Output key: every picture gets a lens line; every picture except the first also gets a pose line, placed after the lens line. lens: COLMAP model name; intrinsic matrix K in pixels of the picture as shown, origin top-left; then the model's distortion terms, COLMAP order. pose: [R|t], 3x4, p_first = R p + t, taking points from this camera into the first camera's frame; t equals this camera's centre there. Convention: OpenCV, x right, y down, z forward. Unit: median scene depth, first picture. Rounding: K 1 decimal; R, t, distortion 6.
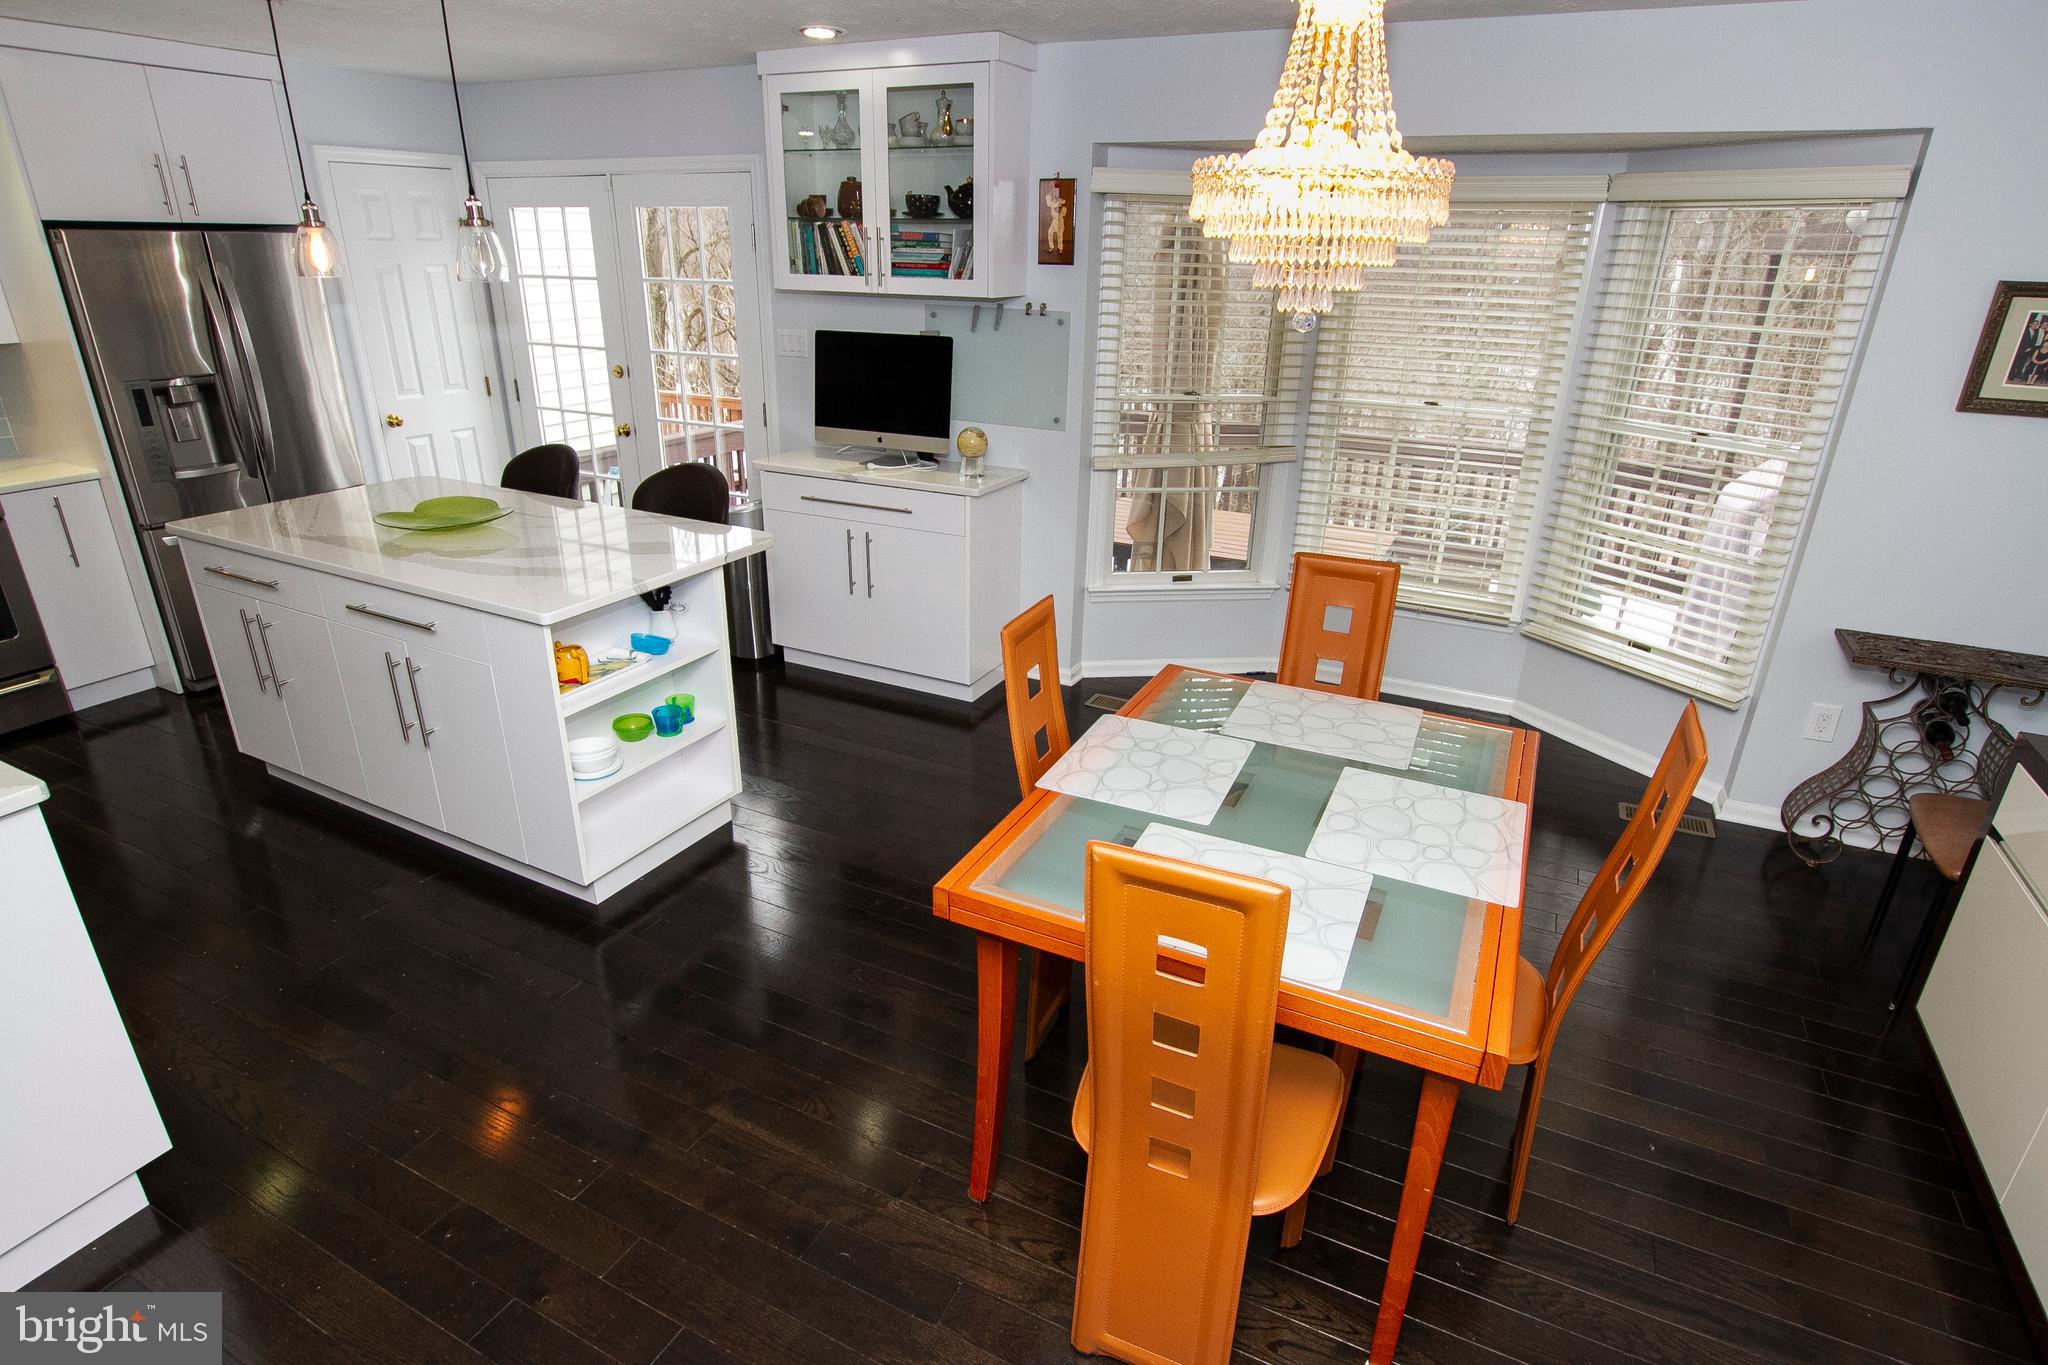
lens RADIAL K [[1071.3, 0, 1017.3], [0, 1071.3, 699.8], [0, 0, 1]] dist [-0.022047, 0.001033]
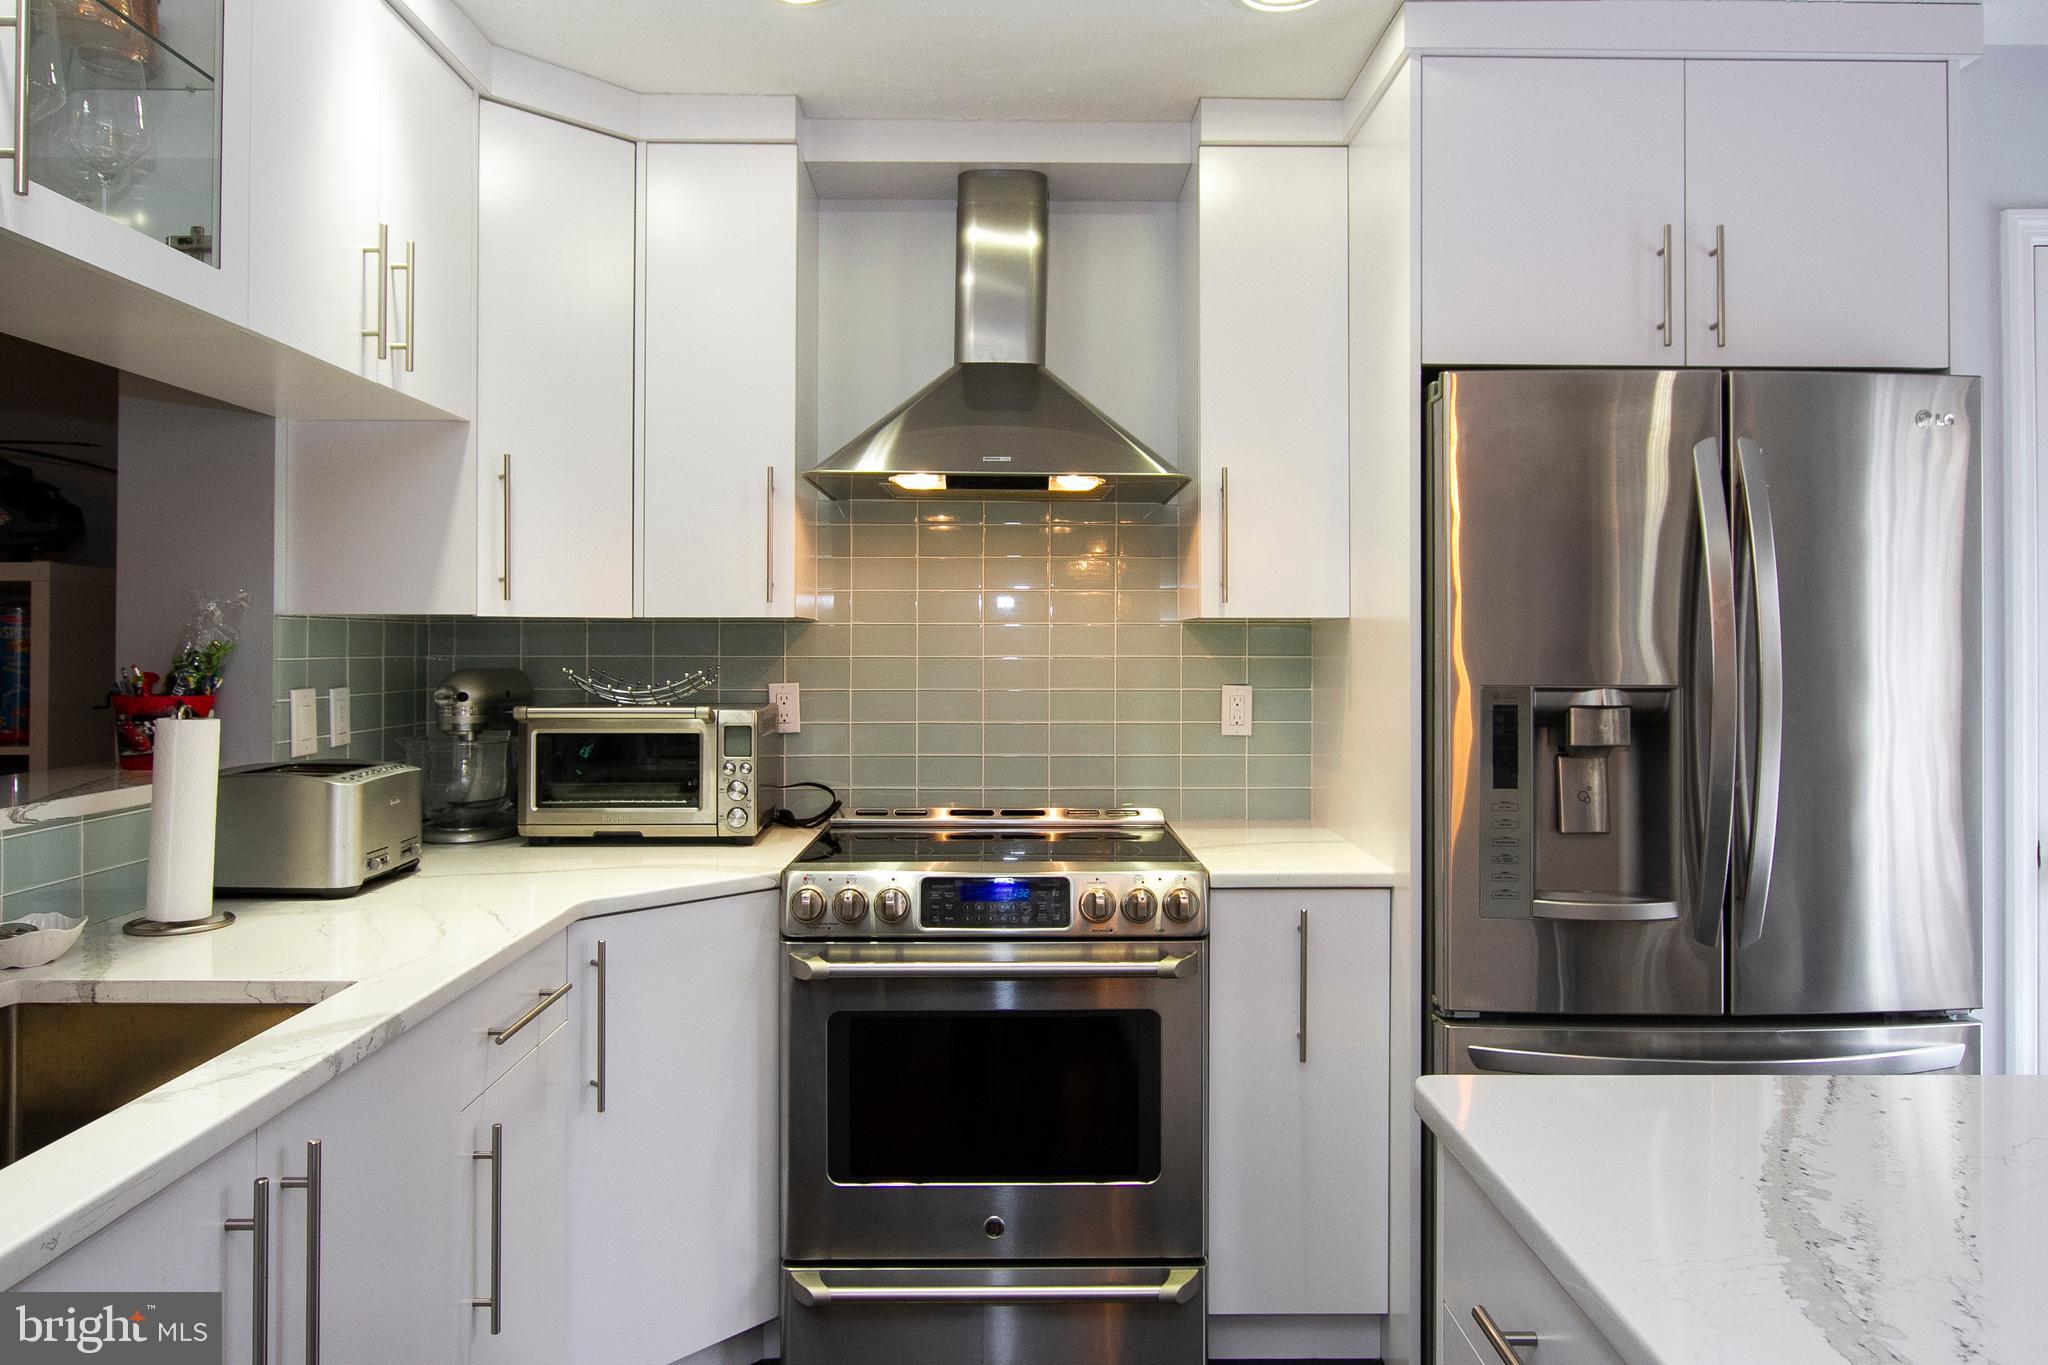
lens RADIAL K [[1297.9, 0, 1021.2], [0, 1297.9, 632.2], [0, 0, 1]] dist [-0.010698, -0.000133]
pose [[0.465103, -0.023911, -0.884934, -0.436563], [-0.342084, 0.917131, -0.204573, -0.138923], [0.816491, 0.397869, 0.418381, 0.578248]]
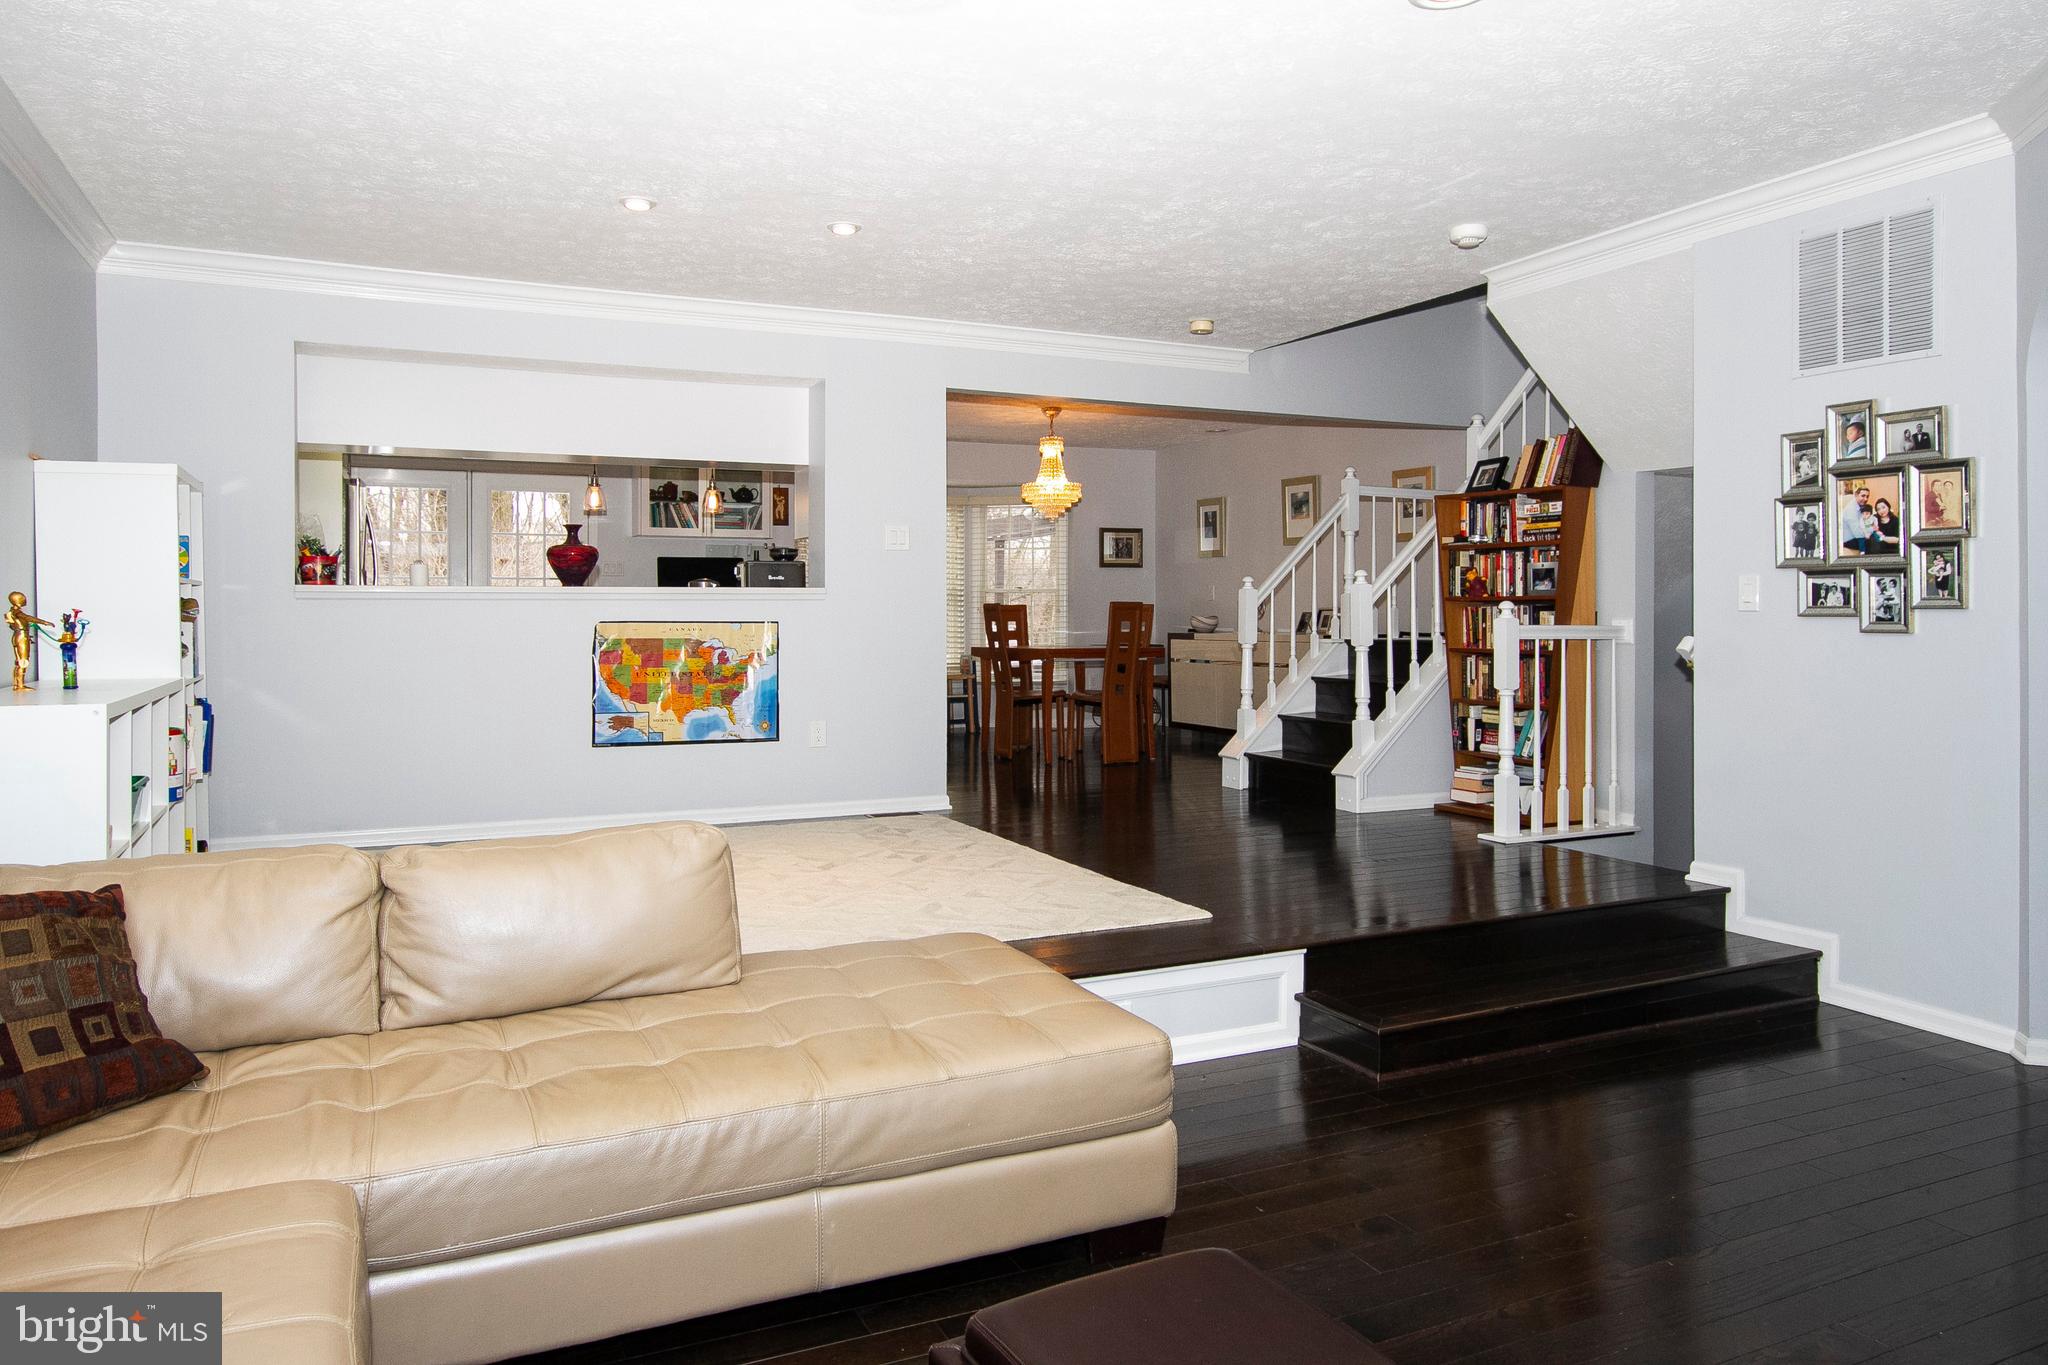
lens RADIAL K [[1350.5, 0, 1021.4], [0, 1350.5, 612.4], [0, 0, 1]] dist [0.002095, 0.000203]
pose [[0.619700, -0.018718, 0.784615, -1.723958], [0.321709, 0.917927, -0.232192, 0.504944], [-0.715873, 0.396308, 0.574861, -0.770383]]
